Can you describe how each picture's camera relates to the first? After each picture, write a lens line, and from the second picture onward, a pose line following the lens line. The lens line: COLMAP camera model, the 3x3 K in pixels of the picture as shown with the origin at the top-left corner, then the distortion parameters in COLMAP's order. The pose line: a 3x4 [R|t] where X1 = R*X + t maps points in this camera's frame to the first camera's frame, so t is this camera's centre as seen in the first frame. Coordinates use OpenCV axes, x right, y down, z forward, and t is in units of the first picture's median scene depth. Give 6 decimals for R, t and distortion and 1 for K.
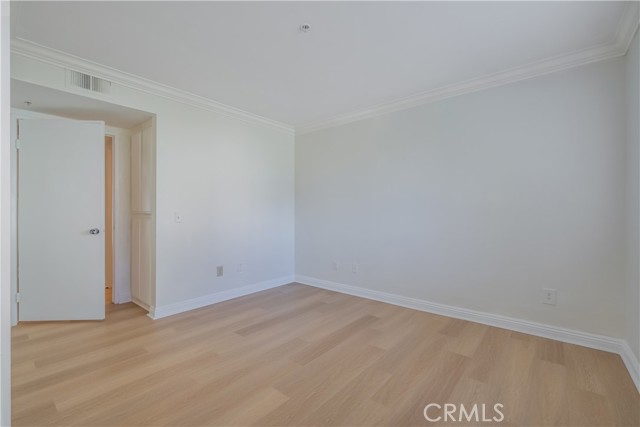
lens RADIAL K [[281.0, 0, 320.7], [0, 281.0, 212.4], [0, 0, 1]] dist [0.004954, -0.000131]
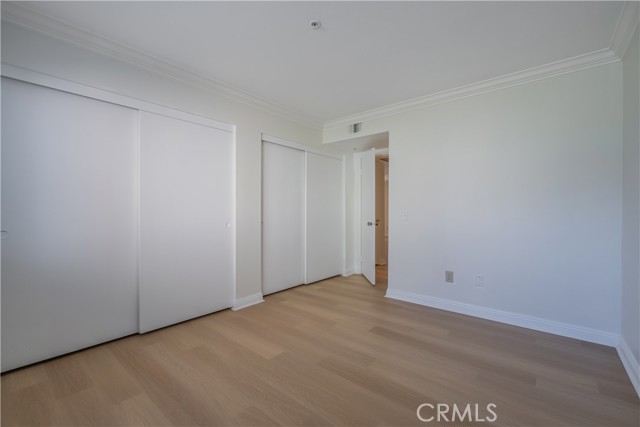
lens RADIAL K [[281.0, 0, 321.0], [0, 281.0, 212.1], [0, 0, 1]] dist [0.004954, -0.000131]
pose [[-0.003140, 0.006531, -0.999974, 0.685420], [-0.005834, 0.999962, 0.006549, -0.002523], [0.999978, 0.005854, -0.003101, 0.746307]]
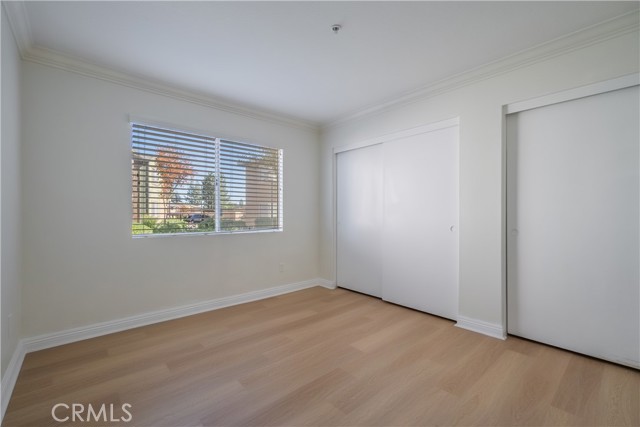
lens RADIAL K [[281.0, 0, 320.3], [0, 281.0, 213.4], [0, 0, 1]] dist [0.004954, -0.000131]
pose [[-0.986048, -0.000909, 0.166457, -0.123868], [-0.000580, 0.999998, 0.002027, 0.000956], [-0.166459, 0.001902, -0.986047, 1.458356]]
